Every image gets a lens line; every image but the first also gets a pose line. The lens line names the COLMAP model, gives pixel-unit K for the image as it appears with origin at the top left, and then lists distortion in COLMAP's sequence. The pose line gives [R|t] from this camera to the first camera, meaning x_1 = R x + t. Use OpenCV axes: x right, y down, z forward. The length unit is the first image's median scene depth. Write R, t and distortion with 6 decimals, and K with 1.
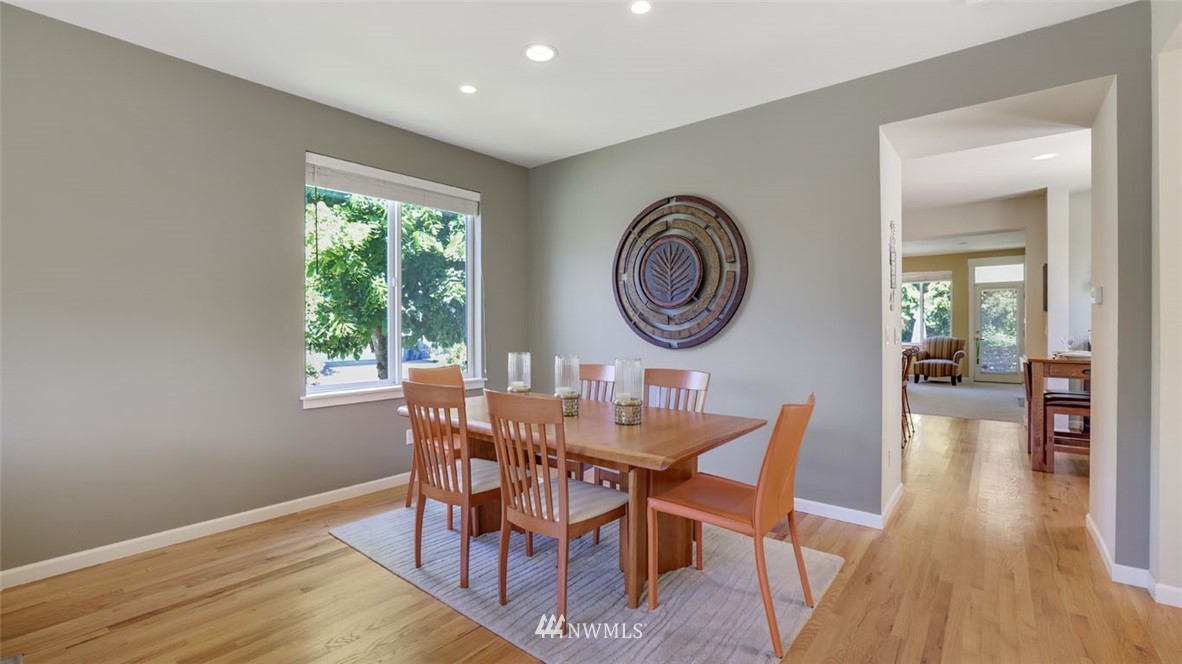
lens RADIAL K [[506.0, 0, 586.4], [0, 506.0, 325.6], [0, 0, 1]] dist [-0.039535, 0.012899]
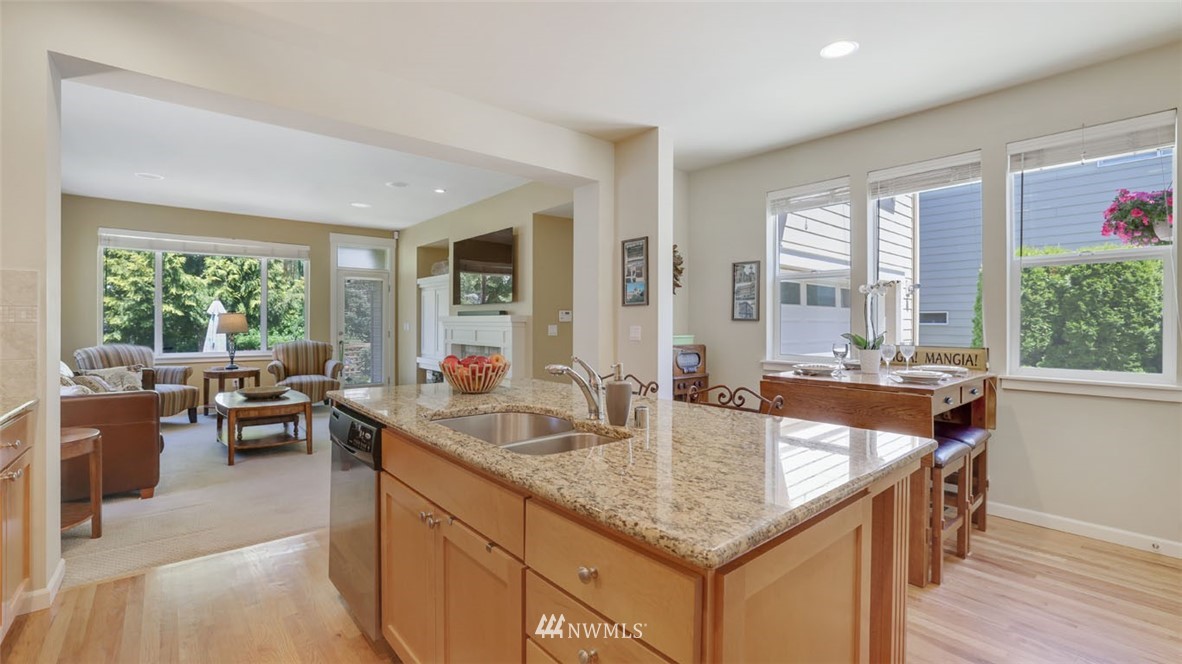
lens RADIAL K [[506.0, 0, 582.9], [0, 506.0, 327.0], [0, 0, 1]] dist [-0.039535, 0.012899]
pose [[0.175060, -0.004193, 0.984549, 0.373703], [-0.002497, 0.999986, 0.004702, -0.004385], [-0.984555, -0.003282, 0.175047, 1.775190]]
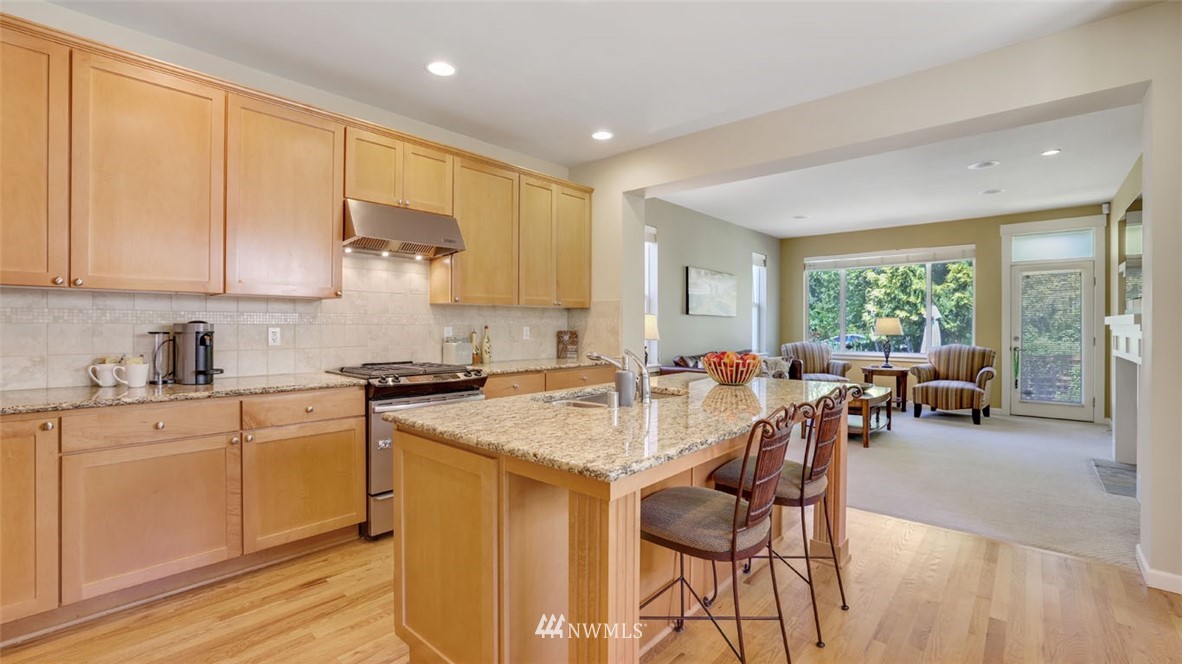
lens RADIAL K [[506.0, 0, 576.4], [0, 506.0, 323.2], [0, 0, 1]] dist [-0.039535, 0.012899]
pose [[0.998715, 0.006345, -0.050272, 0.875776], [-0.006568, 0.999969, -0.004281, -0.002447], [0.050243, 0.004606, 0.998726, 1.153461]]
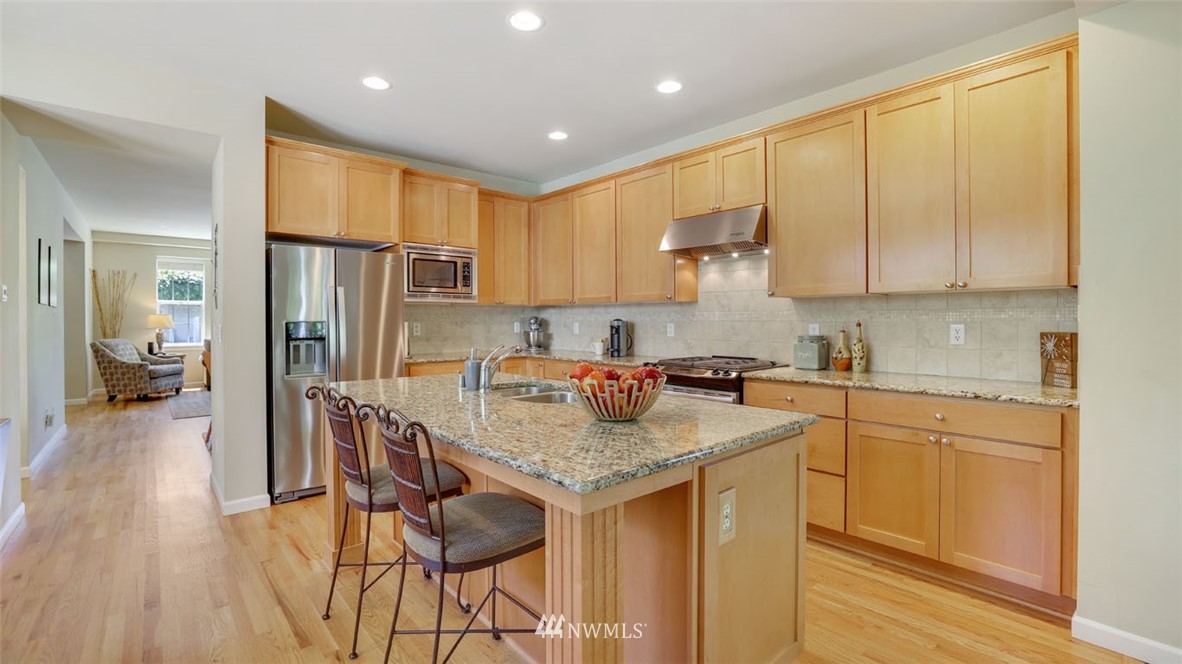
lens RADIAL K [[508.6, 0, 587.3], [0, 508.6, 321.6], [0, 0, 1]] dist [-0.037908, 0.011686]
pose [[-0.156599, 0.005609, -0.987646, 1.668495], [0.001041, 0.999984, 0.005514, -0.008265], [0.987662, -0.000165, -0.156603, 2.130198]]
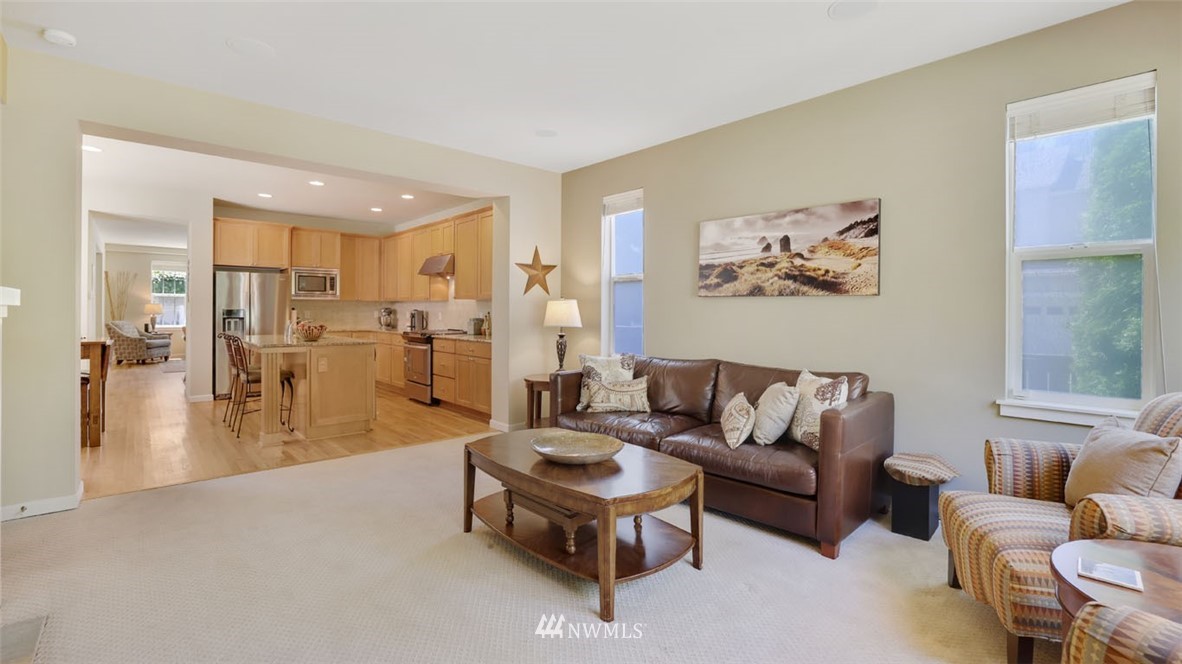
lens RADIAL K [[508.6, 0, 585.4], [0, 508.6, 310.6], [0, 0, 1]] dist [-0.037908, 0.011686]
pose [[-0.142330, 0.000736, -0.989819, 2.682929], [-0.007236, 0.999972, 0.001784, -0.013286], [0.989793, 0.007416, -0.142321, 3.249057]]
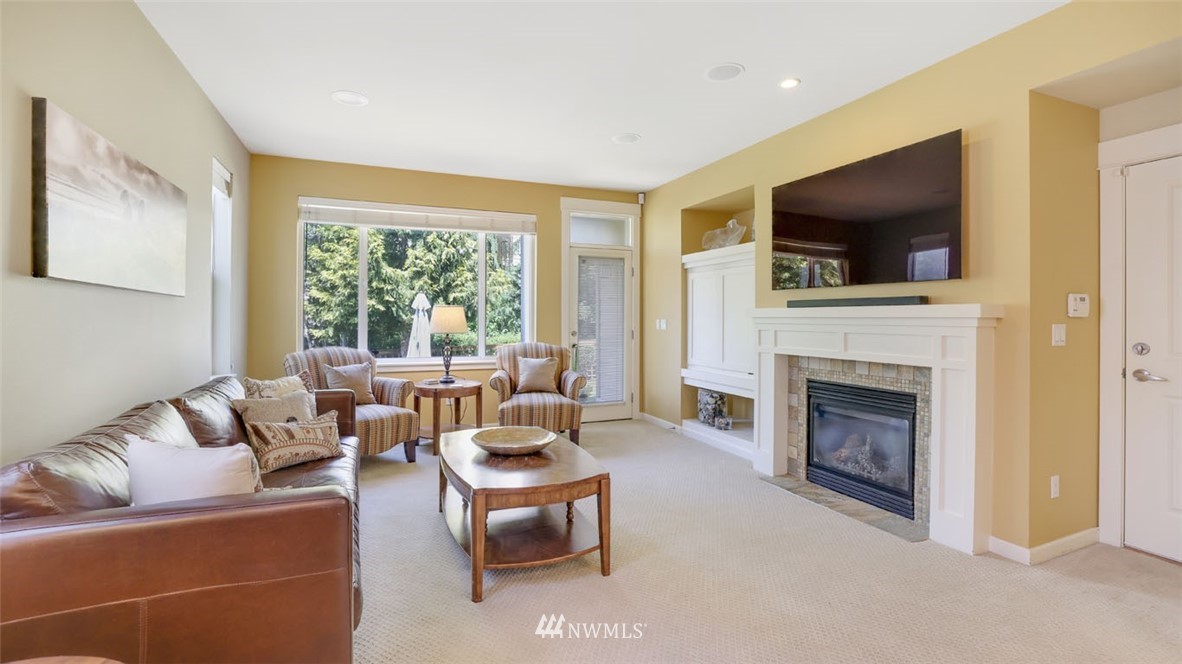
lens RADIAL K [[506.0, 0, 577.6], [0, 506.0, 313.8], [0, 0, 1]] dist [-0.039535, 0.012899]
pose [[0.464891, 0.013349, 0.885267, 1.033124], [-0.005455, 0.999911, -0.012212, -0.005675], [-0.885351, 0.000848, 0.464922, 2.572749]]
